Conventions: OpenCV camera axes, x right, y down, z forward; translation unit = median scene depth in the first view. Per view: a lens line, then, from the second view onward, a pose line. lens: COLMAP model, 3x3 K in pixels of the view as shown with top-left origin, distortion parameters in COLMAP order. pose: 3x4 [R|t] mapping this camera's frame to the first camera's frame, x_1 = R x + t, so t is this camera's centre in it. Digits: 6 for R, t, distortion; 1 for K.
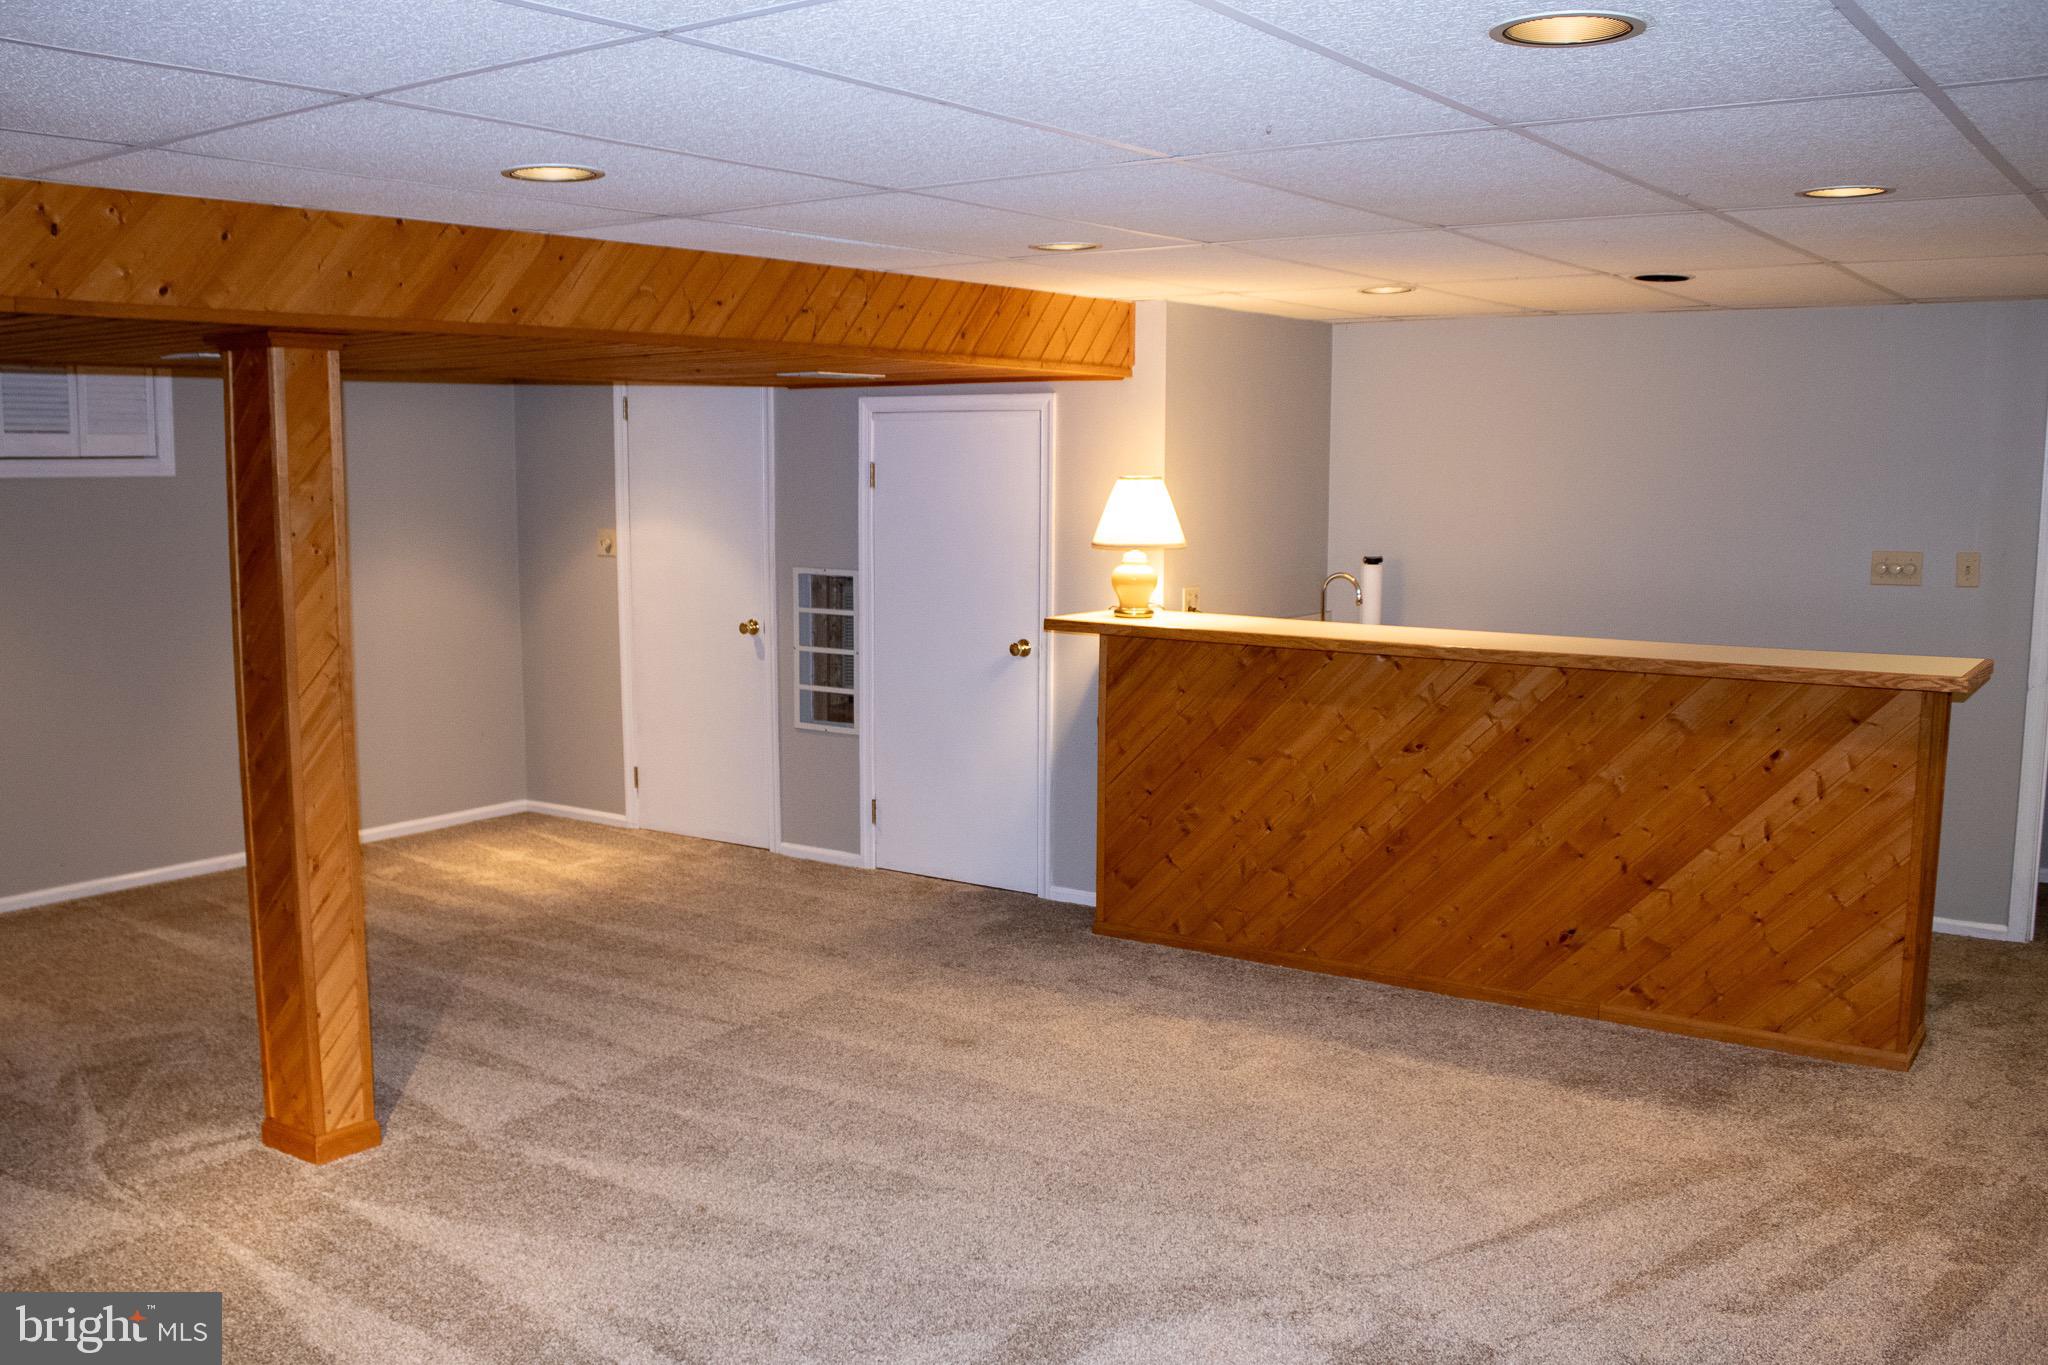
lens RADIAL K [[1783.4, 0, 1024.0], [0, 1783.4, 682.5], [0, 0, 1]] dist [-0.013688, -0.006398]
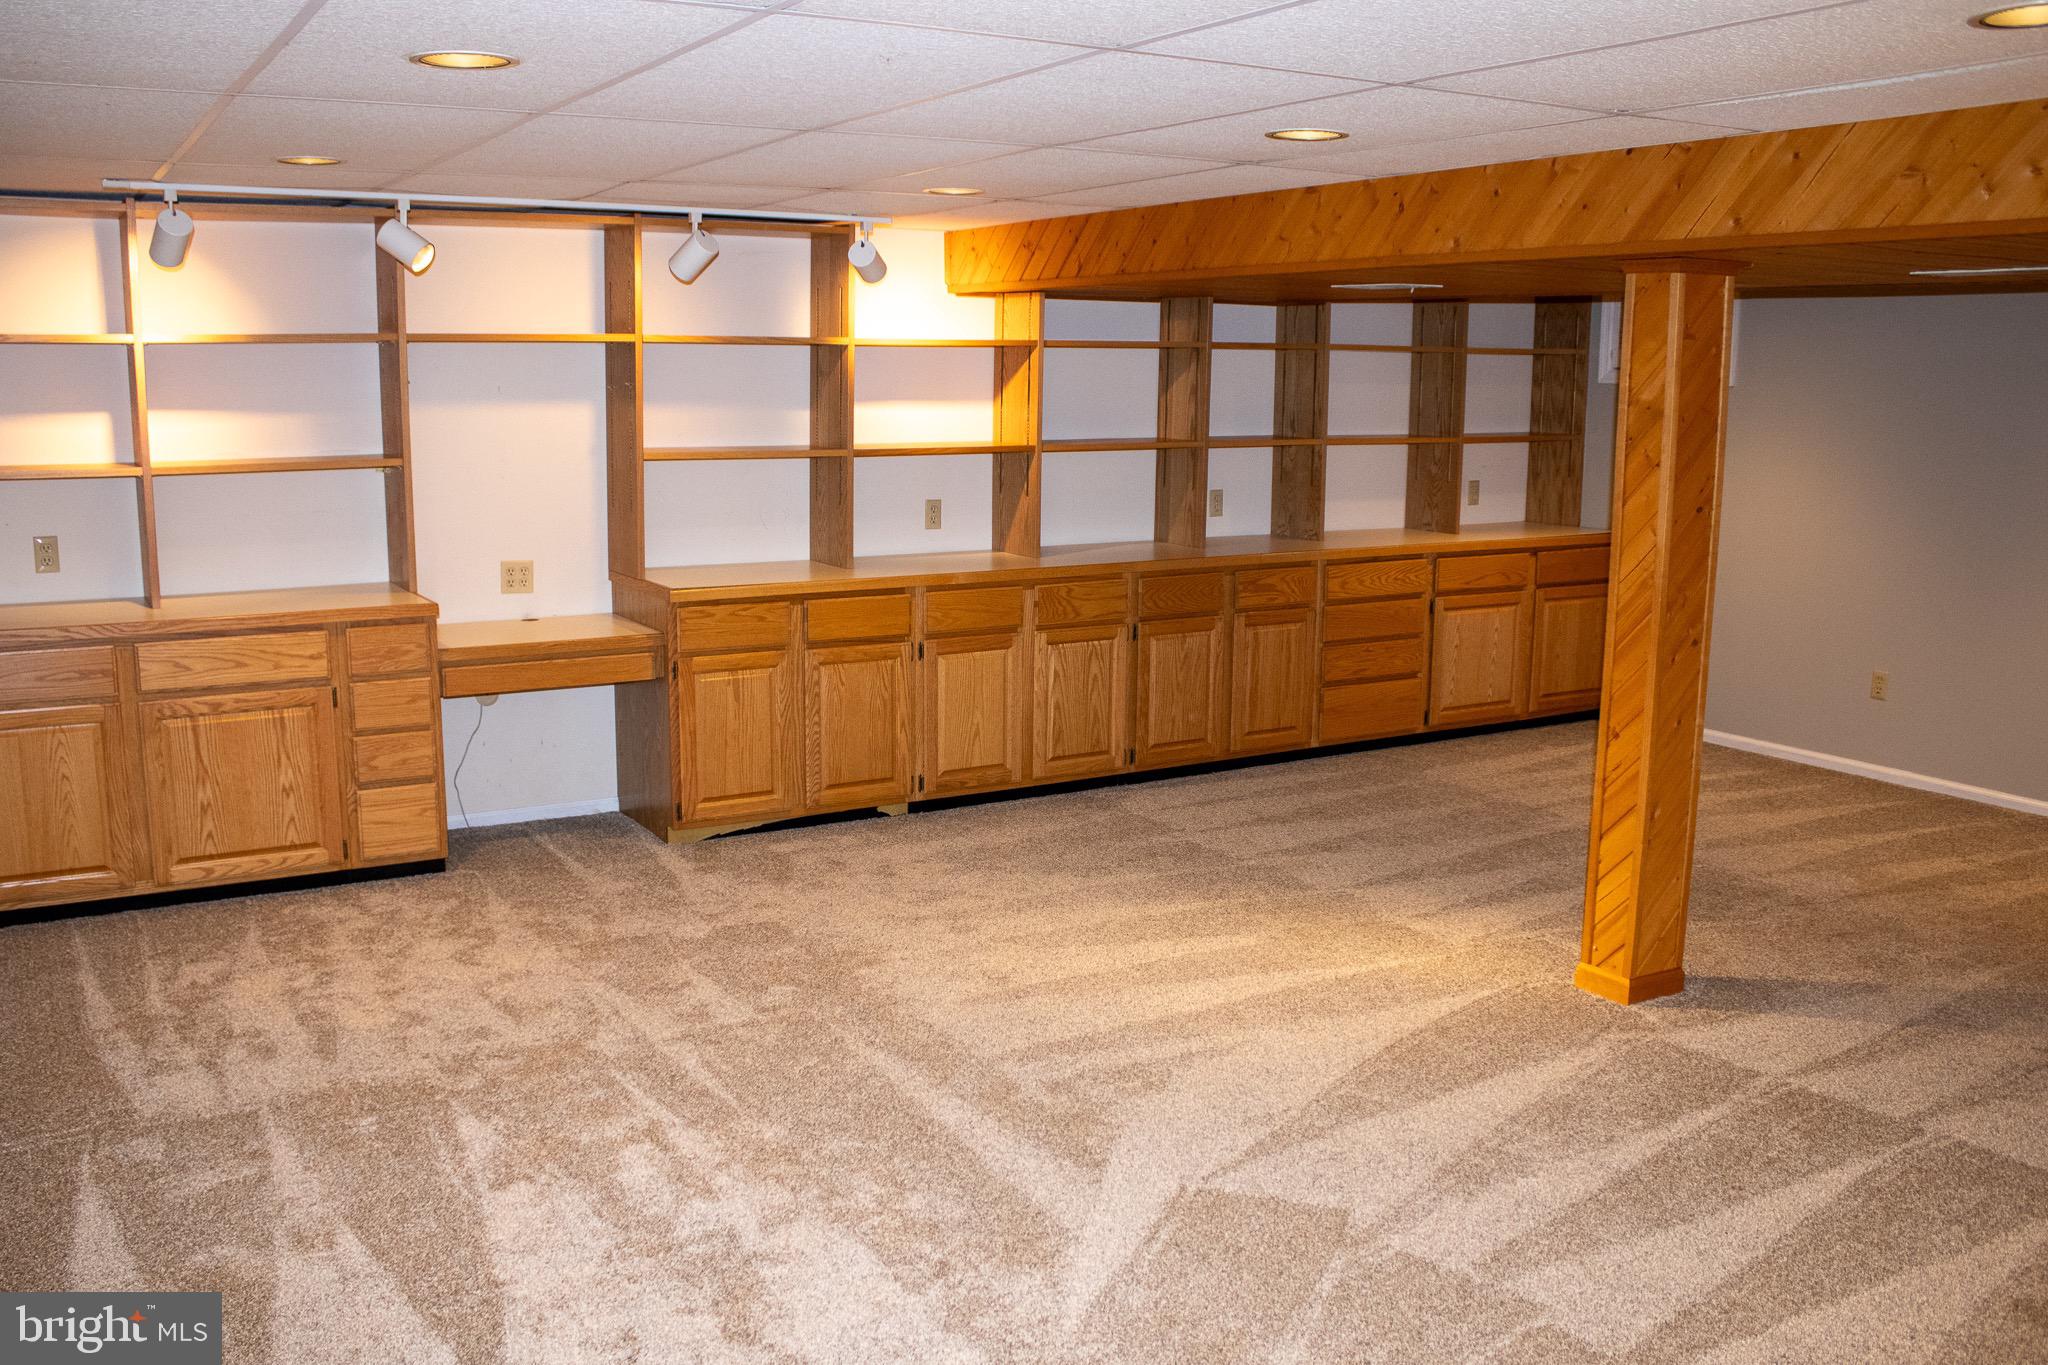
lens RADIAL K [[1783.4, 0, 1024.0], [0, 1783.4, 682.5], [0, 0, 1]] dist [-0.013688, -0.006398]
pose [[-0.369119, 0.158071, -0.915841, 0.757843], [-0.126348, 0.967746, 0.217953, -0.125291], [0.920754, 0.196165, -0.337242, 1.005961]]
